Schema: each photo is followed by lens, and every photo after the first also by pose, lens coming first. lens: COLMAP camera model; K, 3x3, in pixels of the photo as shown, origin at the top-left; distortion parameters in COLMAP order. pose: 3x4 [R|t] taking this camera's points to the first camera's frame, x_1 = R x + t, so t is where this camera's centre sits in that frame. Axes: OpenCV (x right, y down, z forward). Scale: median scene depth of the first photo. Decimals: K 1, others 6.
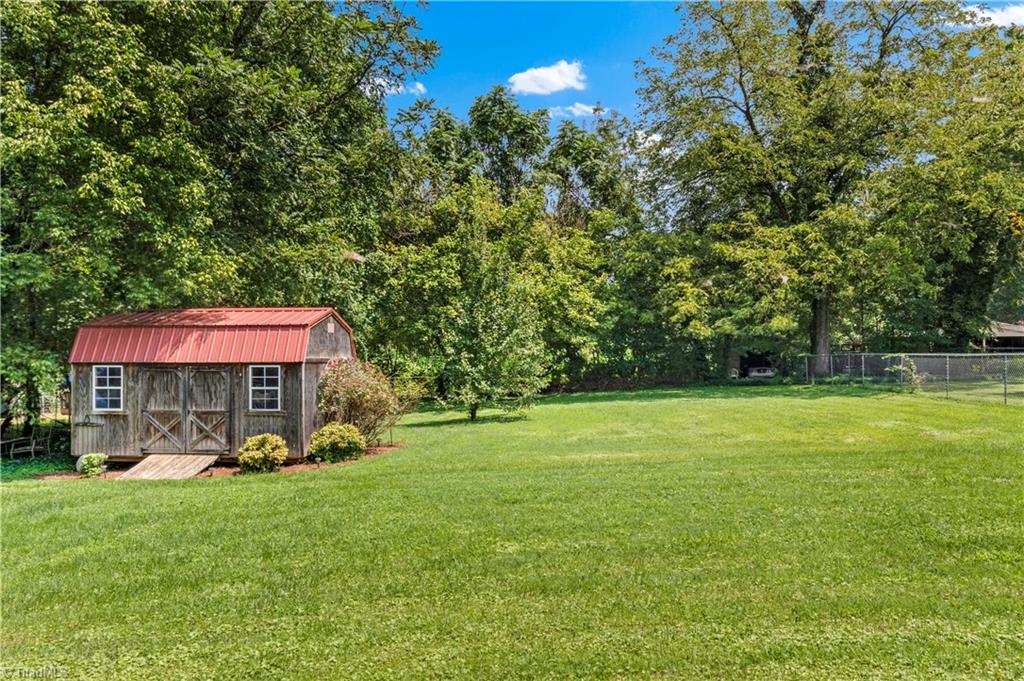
lens RADIAL K [[748.7, 0, 512.0], [0, 748.7, 340.5], [0, 0, 1]] dist [-0.000683, 0.000206]
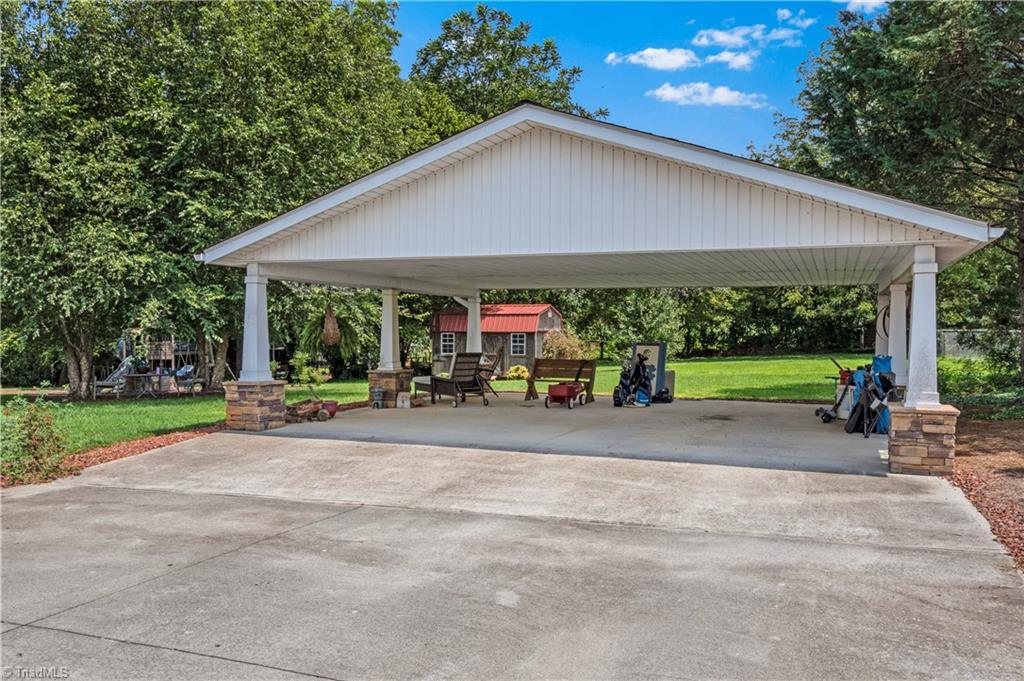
lens RADIAL K [[748.7, 0, 512.0], [0, 748.7, 340.5], [0, 0, 1]] dist [-0.000683, 0.000206]
pose [[0.950233, 0.011022, -0.311344, 0.272748], [0.000214, 0.999351, 0.036032, -0.019919], [0.311539, -0.034305, 0.949614, -0.887558]]
